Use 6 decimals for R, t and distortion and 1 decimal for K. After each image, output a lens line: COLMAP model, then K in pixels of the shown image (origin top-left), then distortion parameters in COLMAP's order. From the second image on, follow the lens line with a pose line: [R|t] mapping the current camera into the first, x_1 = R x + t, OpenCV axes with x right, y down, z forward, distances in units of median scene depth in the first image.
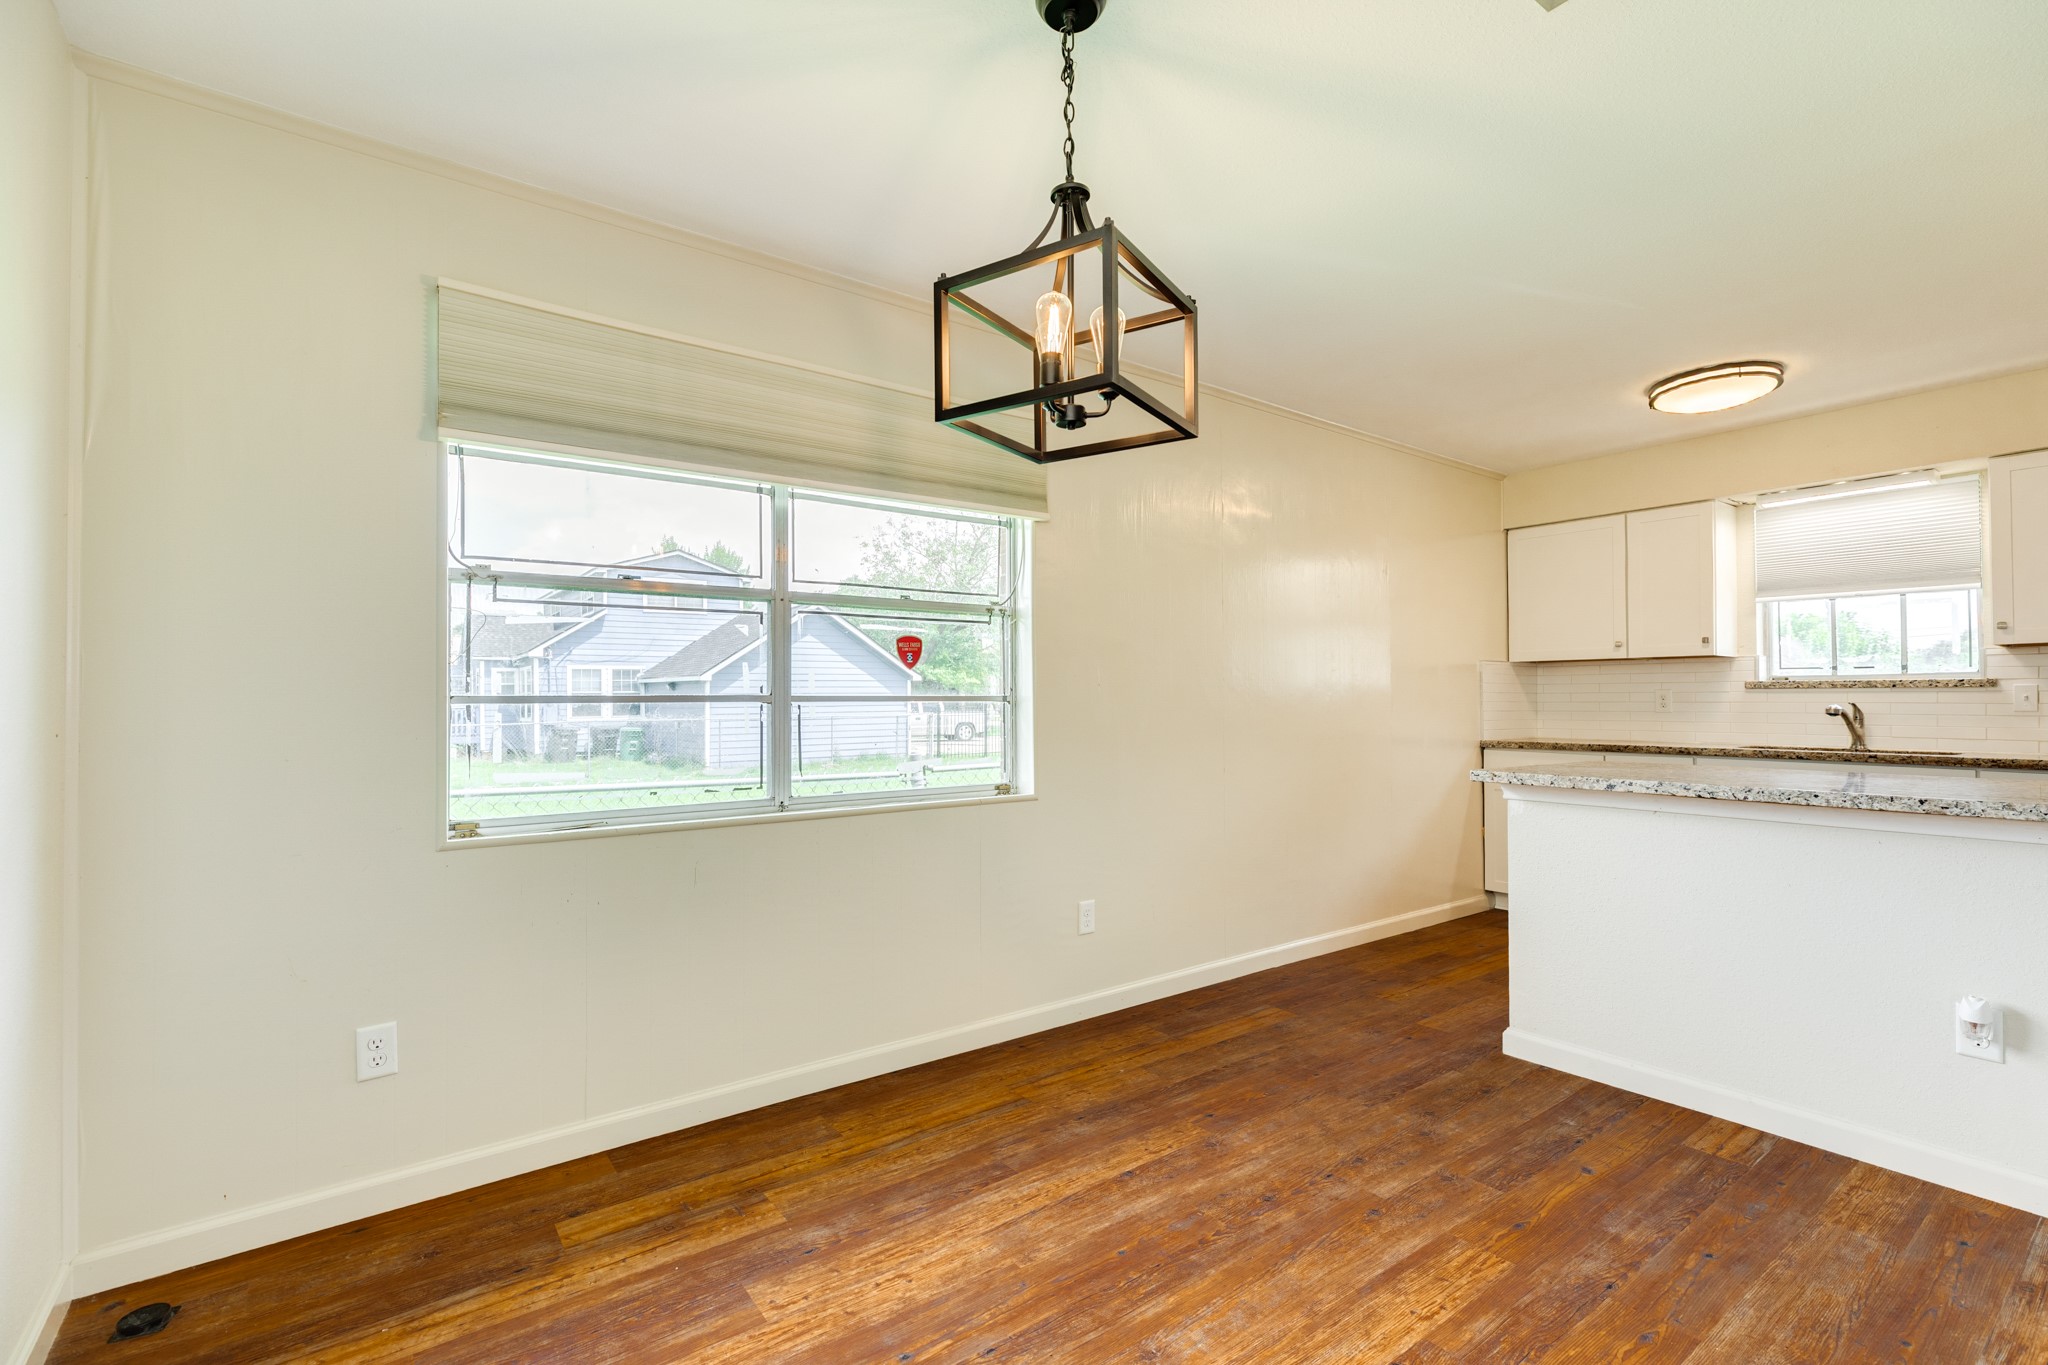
lens RADIAL K [[918.6, 0, 1021.4], [0, 918.6, 689.2], [0, 0, 1]] dist [0.005829, -0.000829]
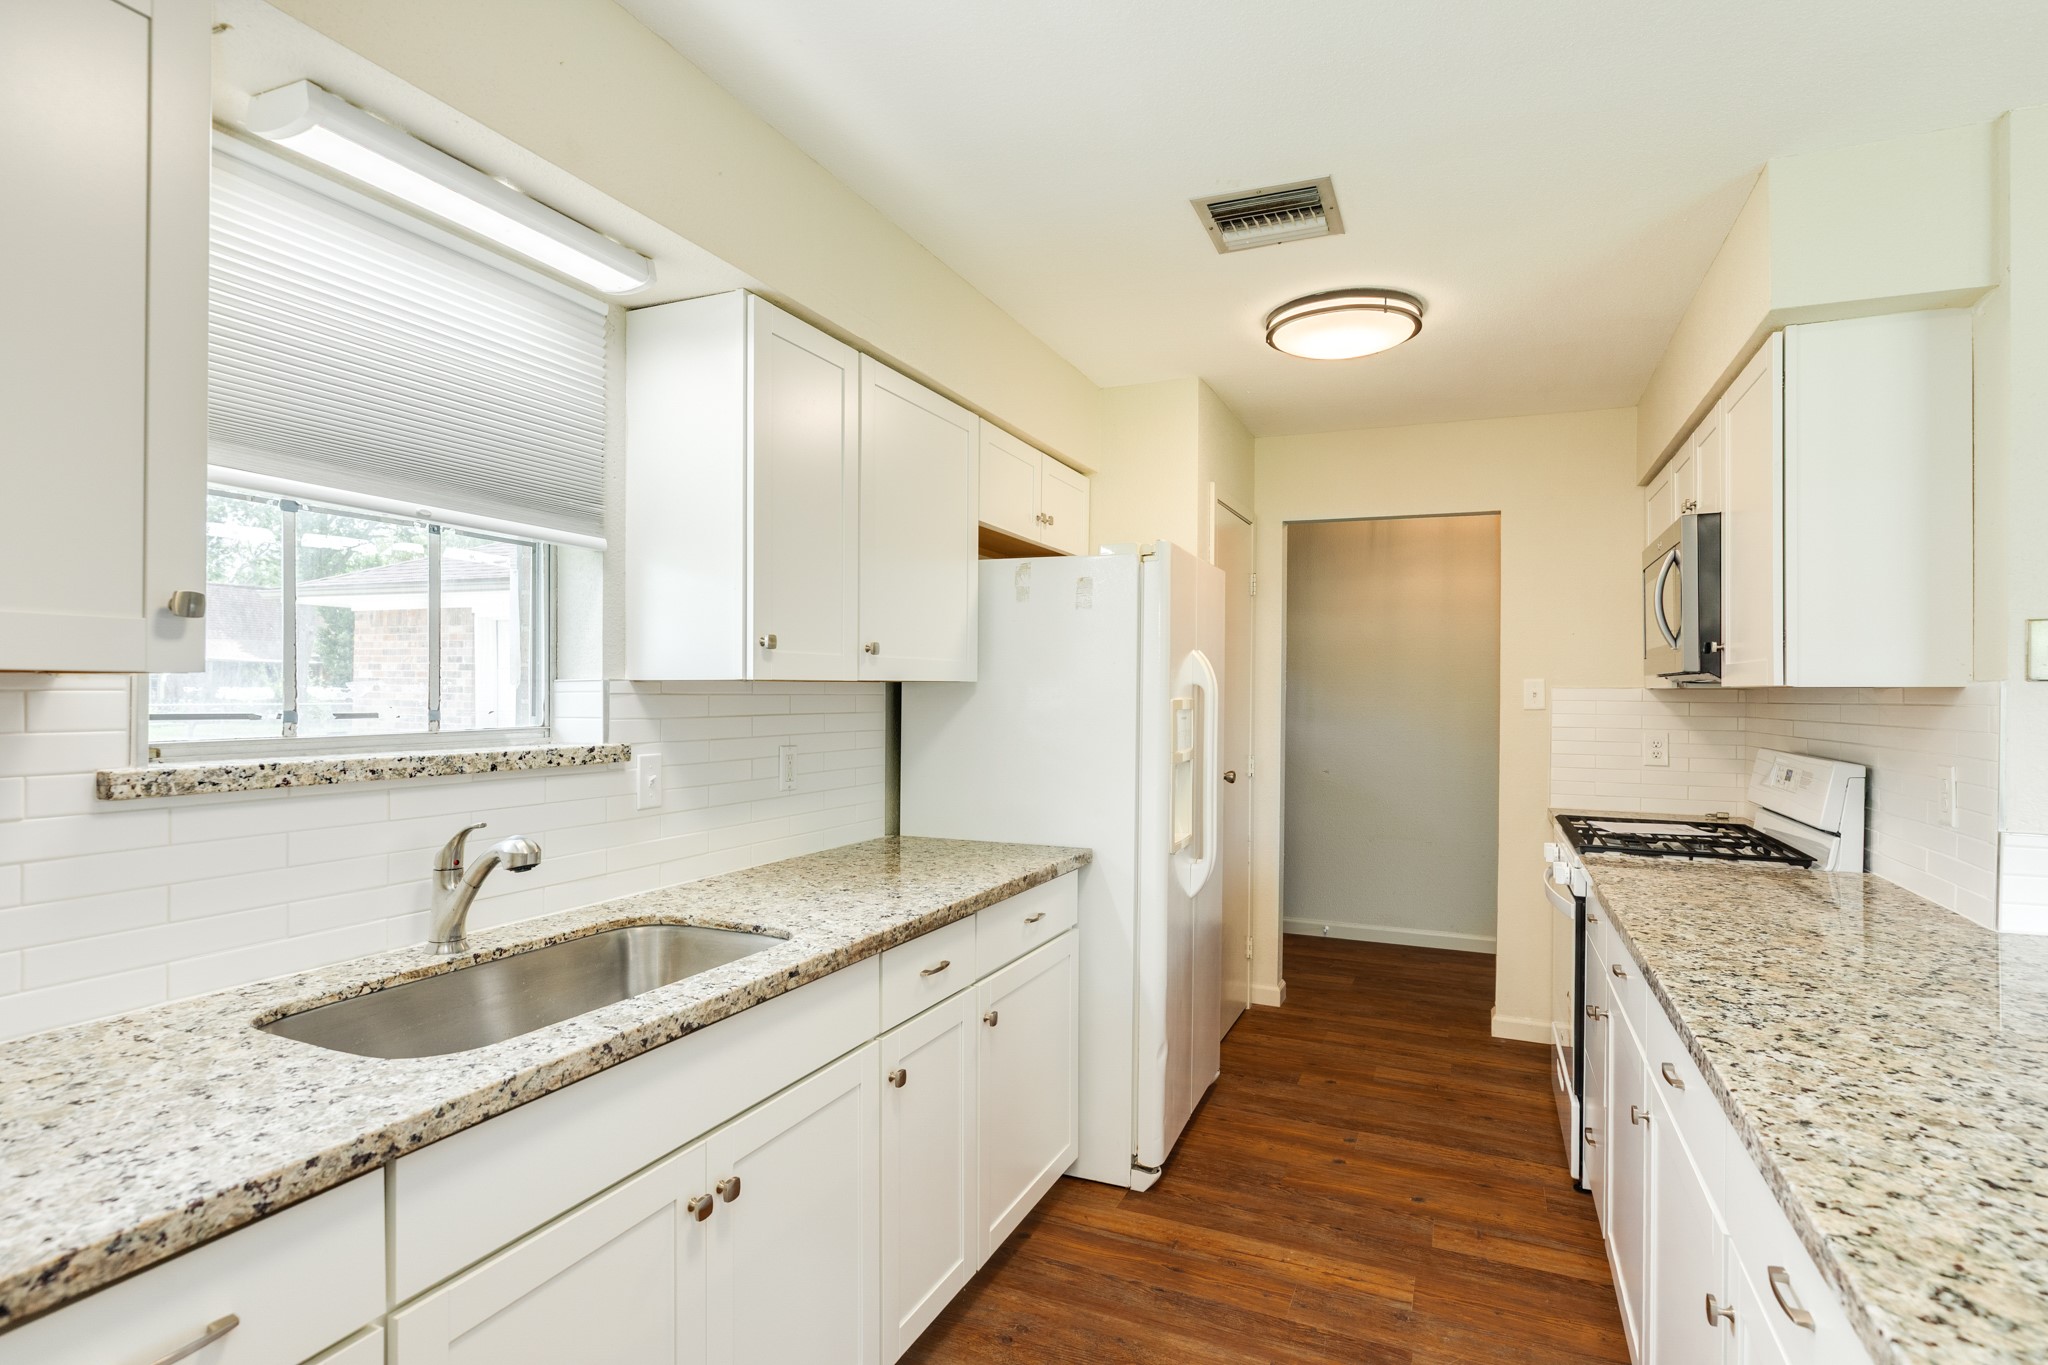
lens RADIAL K [[1022.9, 0, 1024.0], [0, 1022.9, 682.5], [0, 0, 1]] dist [0.002738, -0.001494]
pose [[-0.504132, 0.002133, 0.863624, 0.455115], [-0.017846, 0.999758, -0.012886, -0.036801], [-0.863442, -0.021908, -0.503972, 1.003281]]
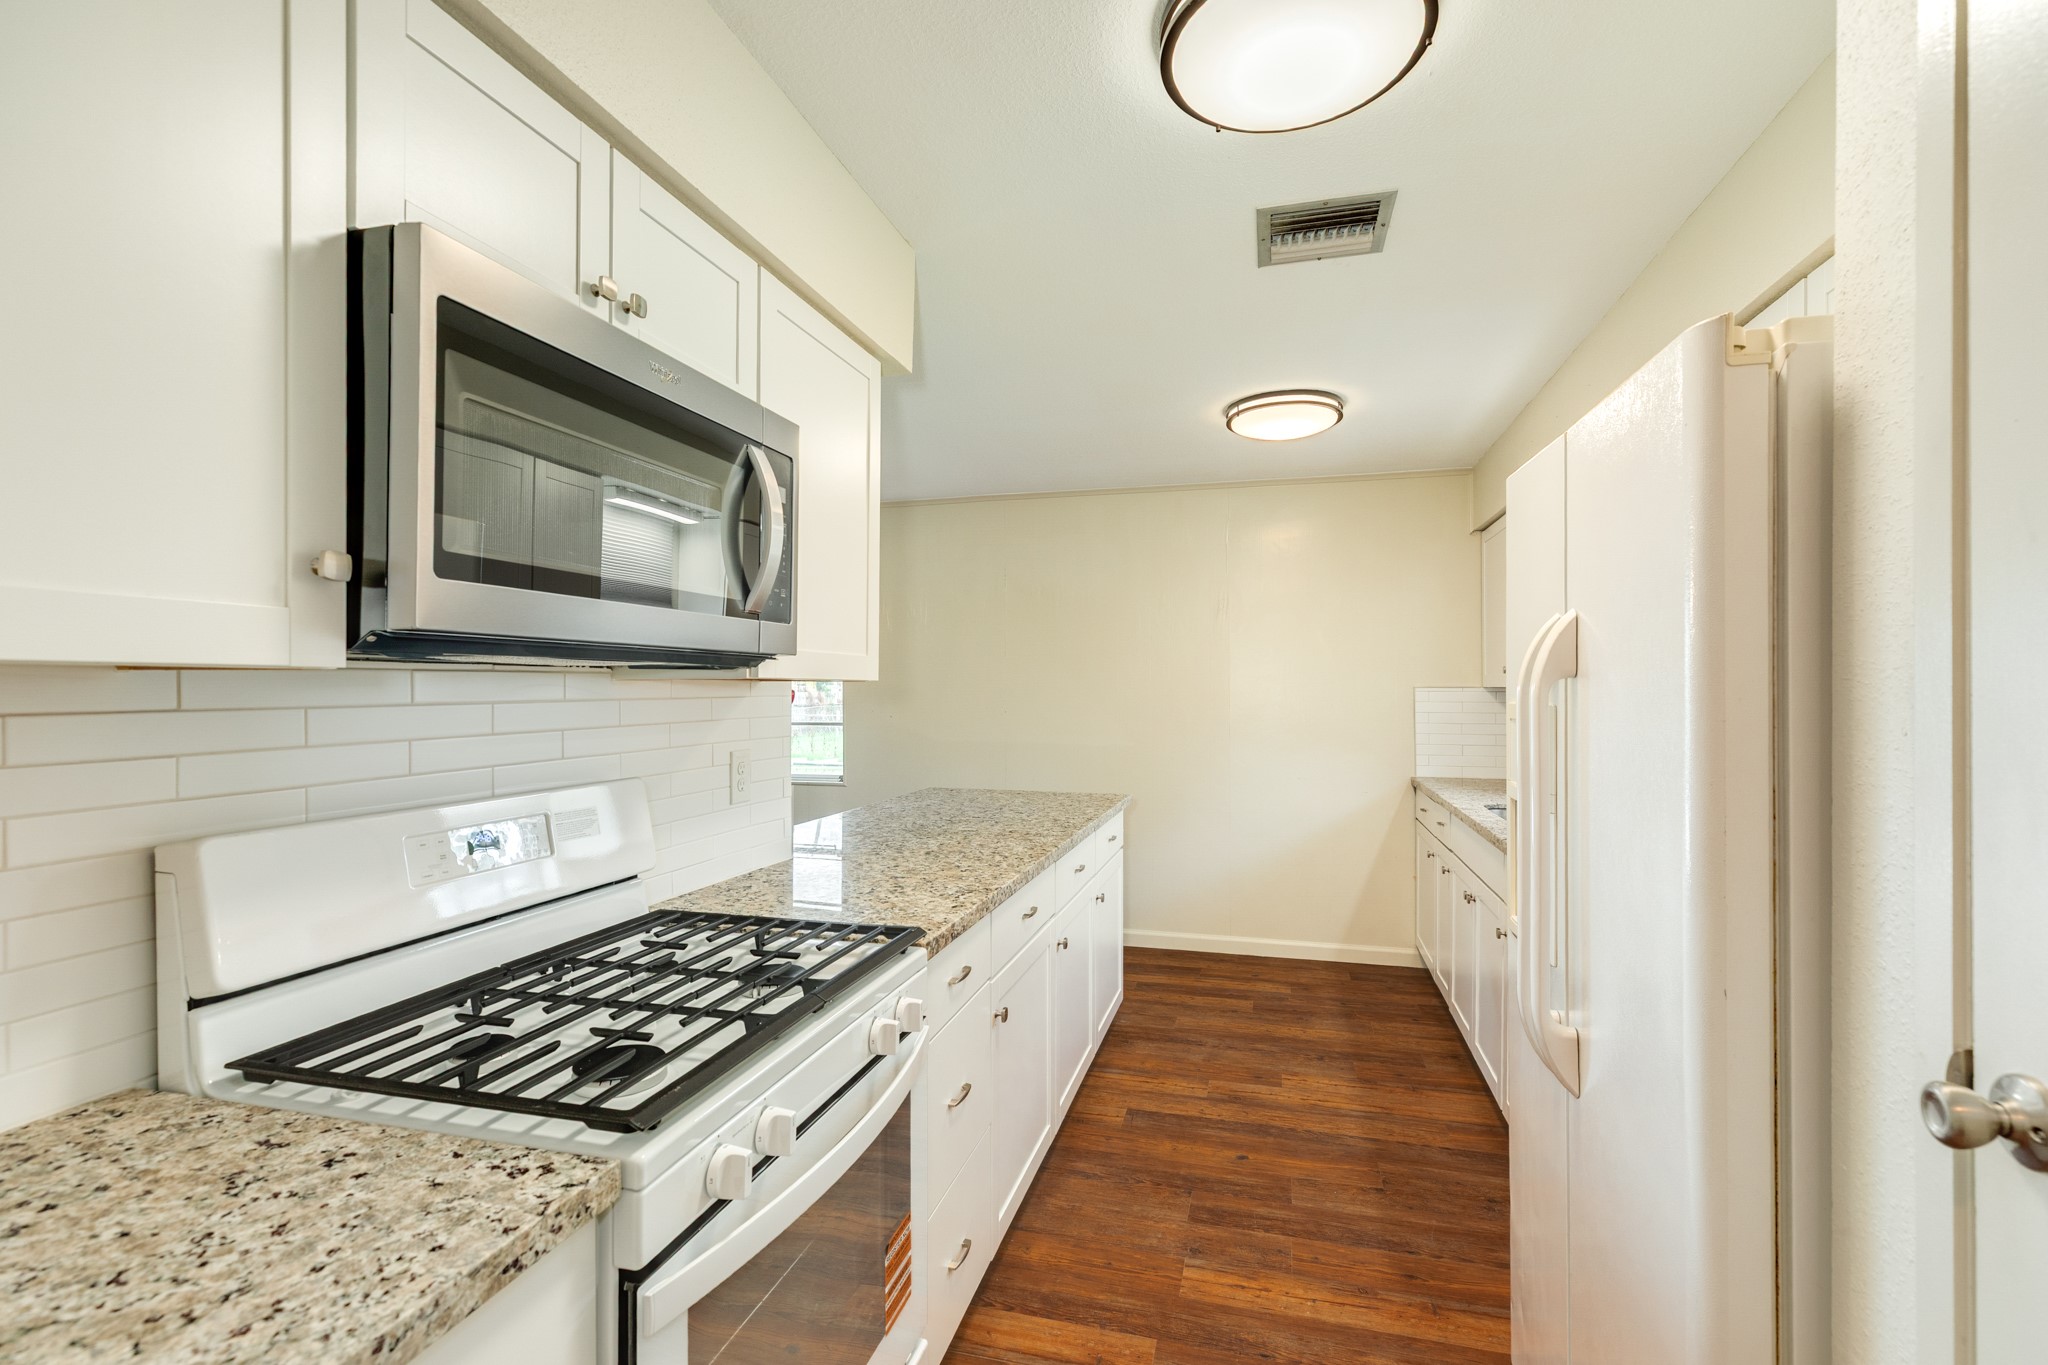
lens RADIAL K [[918.6, 0, 1021.4], [0, 918.6, 689.2], [0, 0, 1]] dist [0.005829, -0.000829]
pose [[0.621674, 0.001890, -0.783274, 1.155016], [0.008527, 0.999921, 0.009181, -0.049964], [0.783230, -0.012387, 0.621609, 0.171676]]
